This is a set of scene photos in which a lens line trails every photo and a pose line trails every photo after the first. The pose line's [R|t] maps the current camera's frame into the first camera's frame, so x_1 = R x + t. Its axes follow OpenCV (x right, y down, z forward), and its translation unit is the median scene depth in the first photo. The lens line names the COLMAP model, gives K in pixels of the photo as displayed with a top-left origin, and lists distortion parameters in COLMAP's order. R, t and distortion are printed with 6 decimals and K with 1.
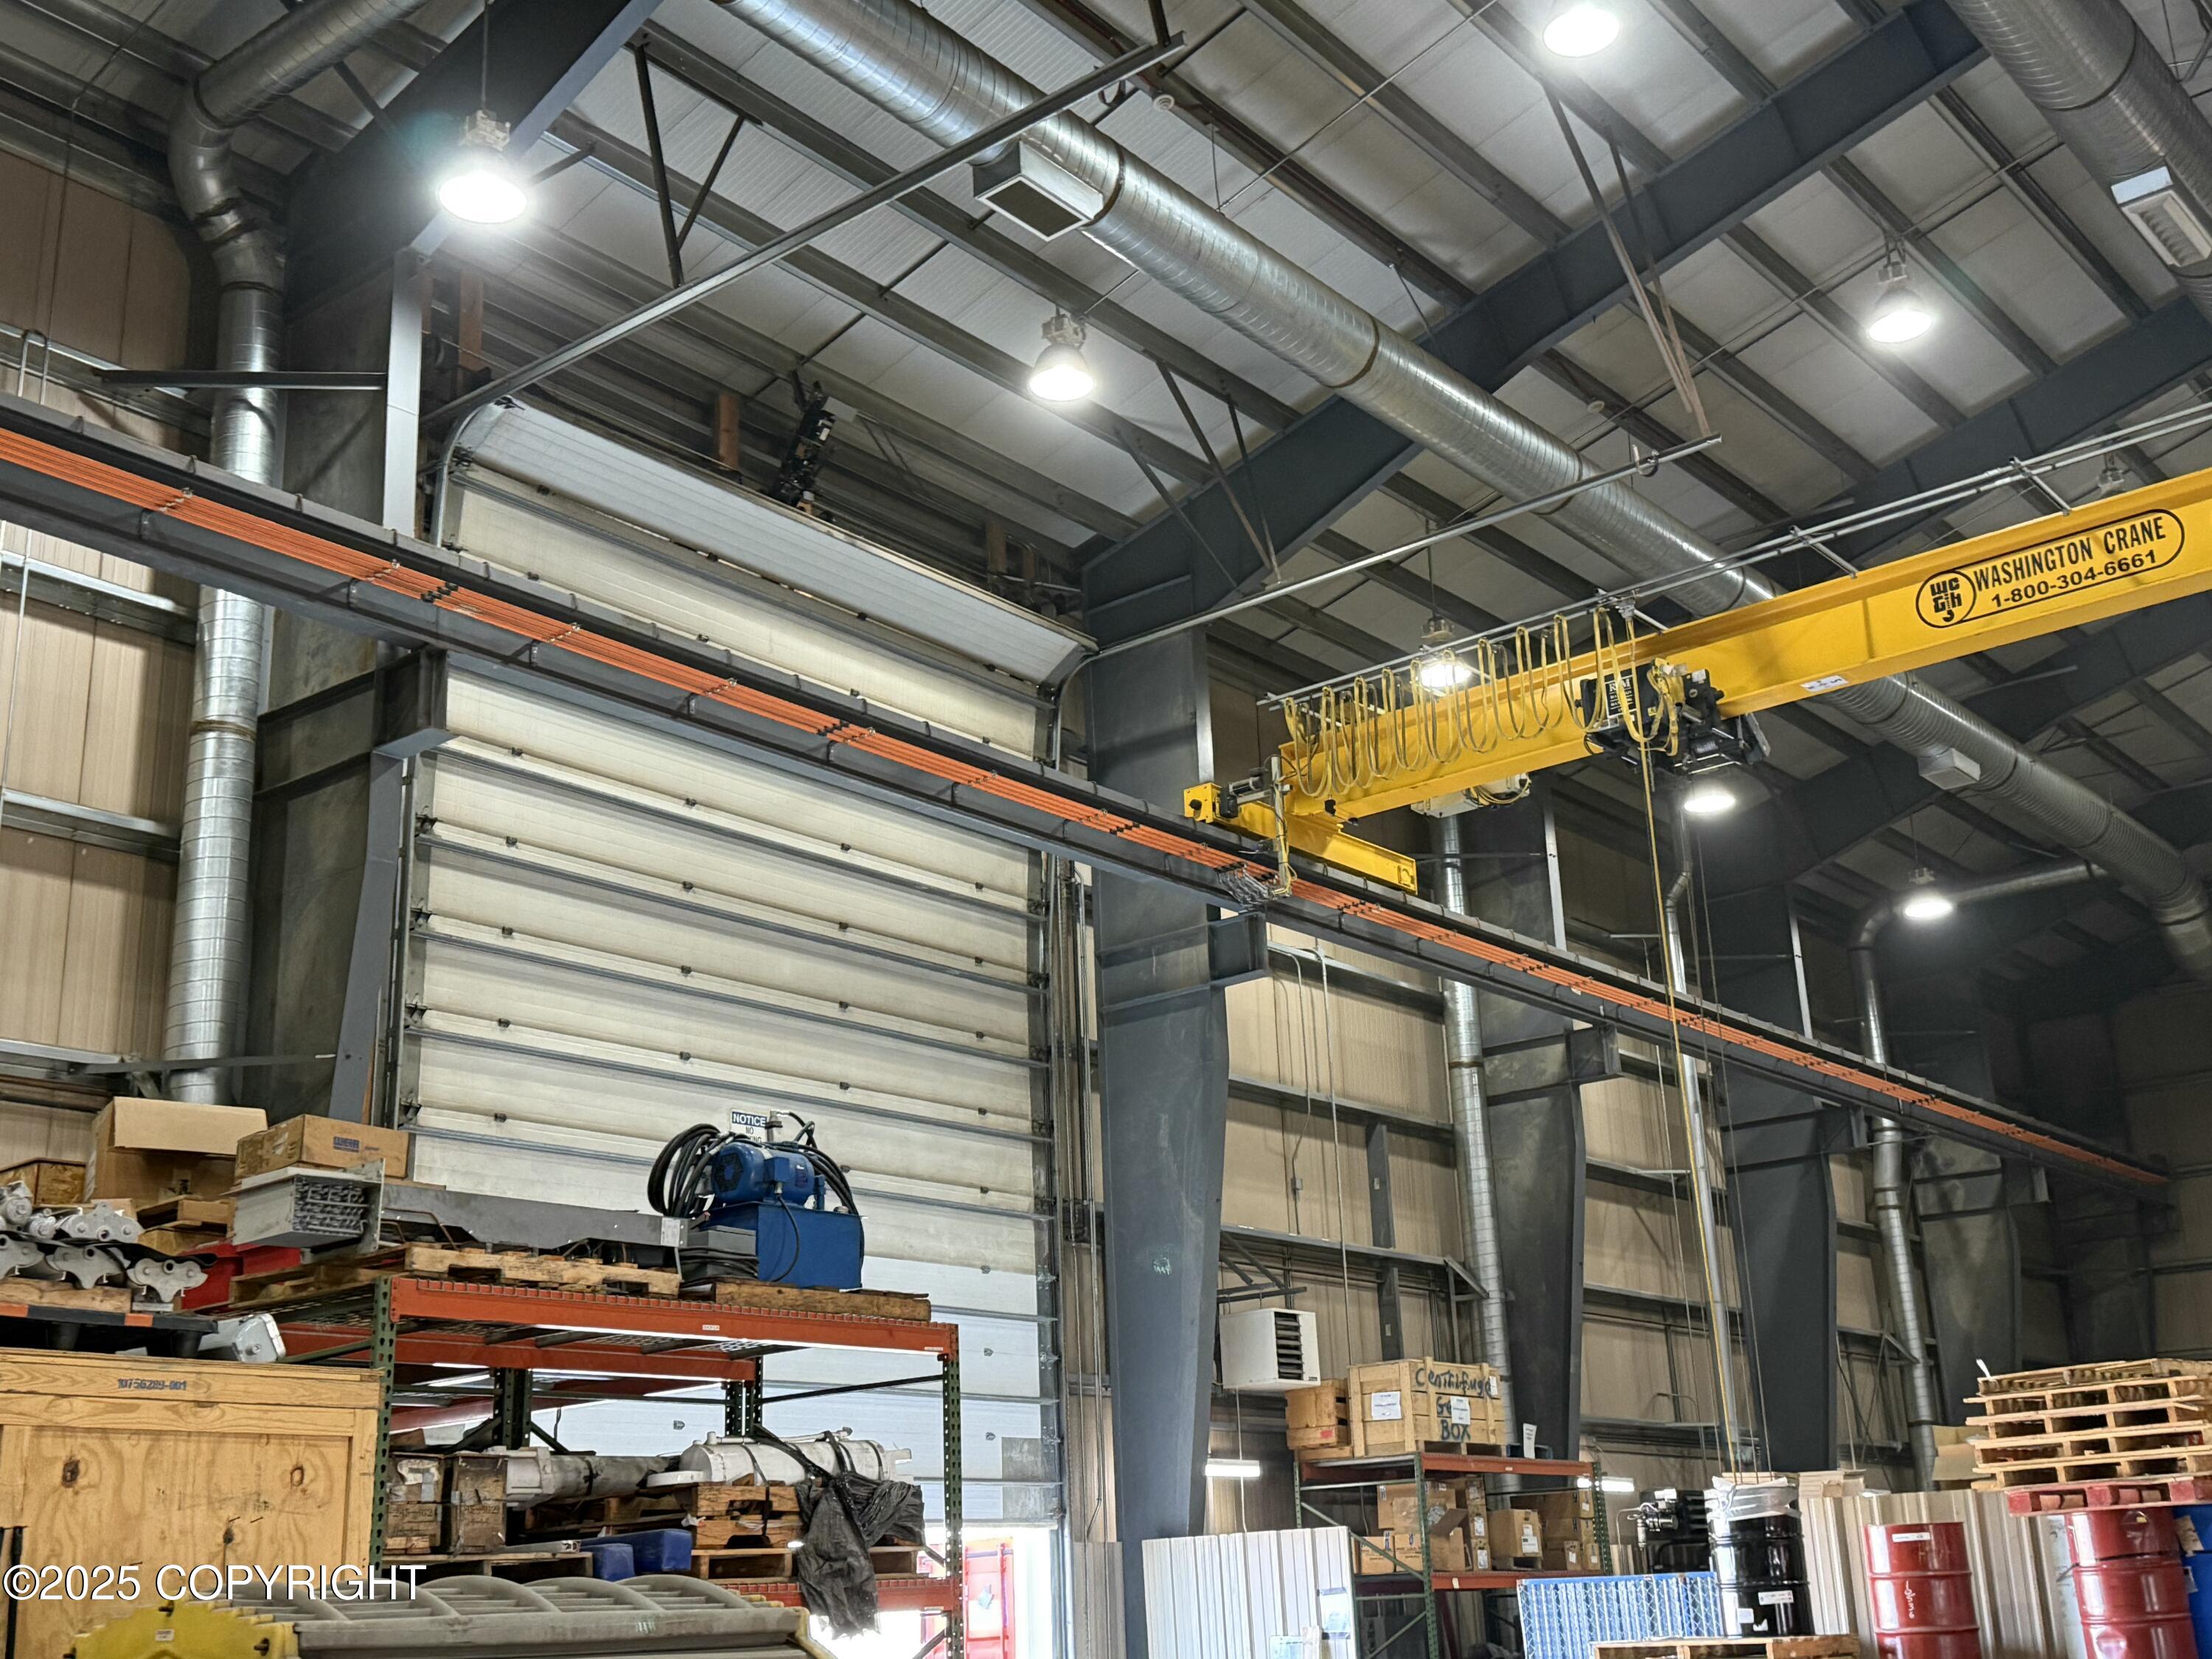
lens RADIAL K [[2451.8, 0, 1106.0], [0, 2451.8, 829.5], [0, 0, 1]] dist [0.170964, -0.360903]
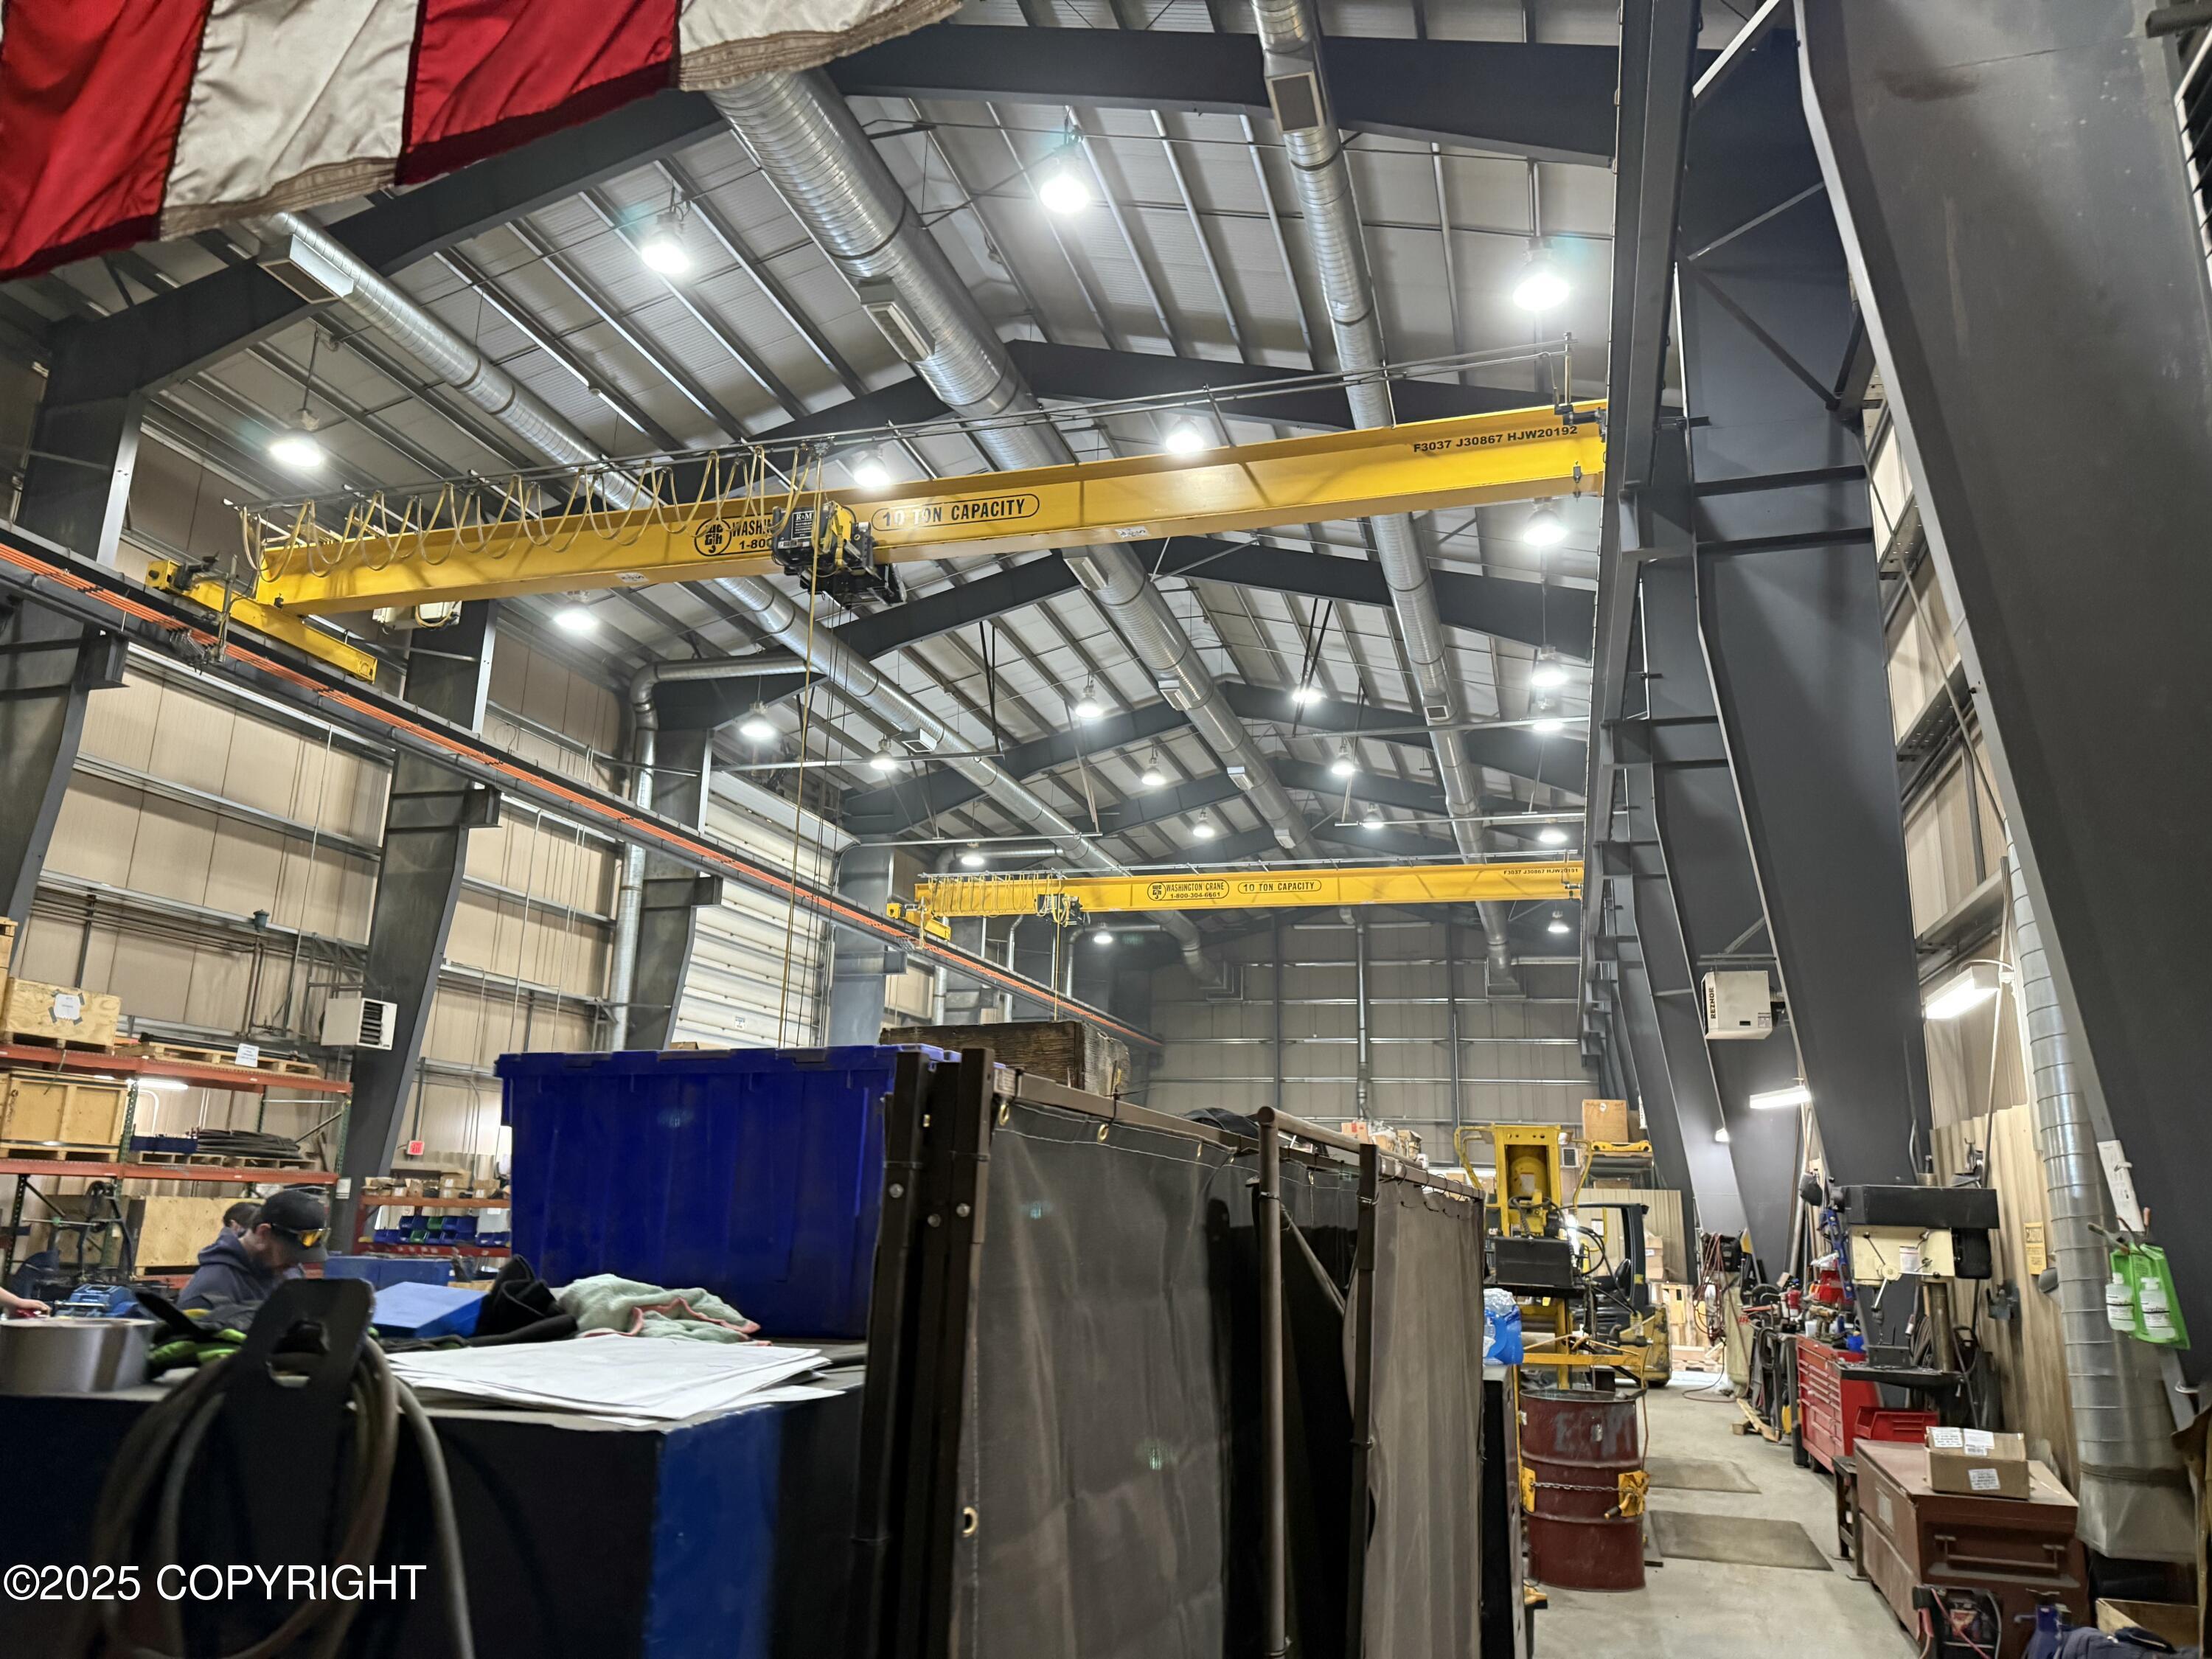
lens RADIAL K [[1543.5, 0, 1106.0], [0, 1543.5, 829.5], [0, 0, 1]] dist [0.094670, -0.000940]
pose [[0.917845, 0.151330, 0.366960, -0.386814], [-0.175866, 0.983821, 0.034162, -0.198102], [-0.355853, -0.095891, 0.929609, -0.667047]]
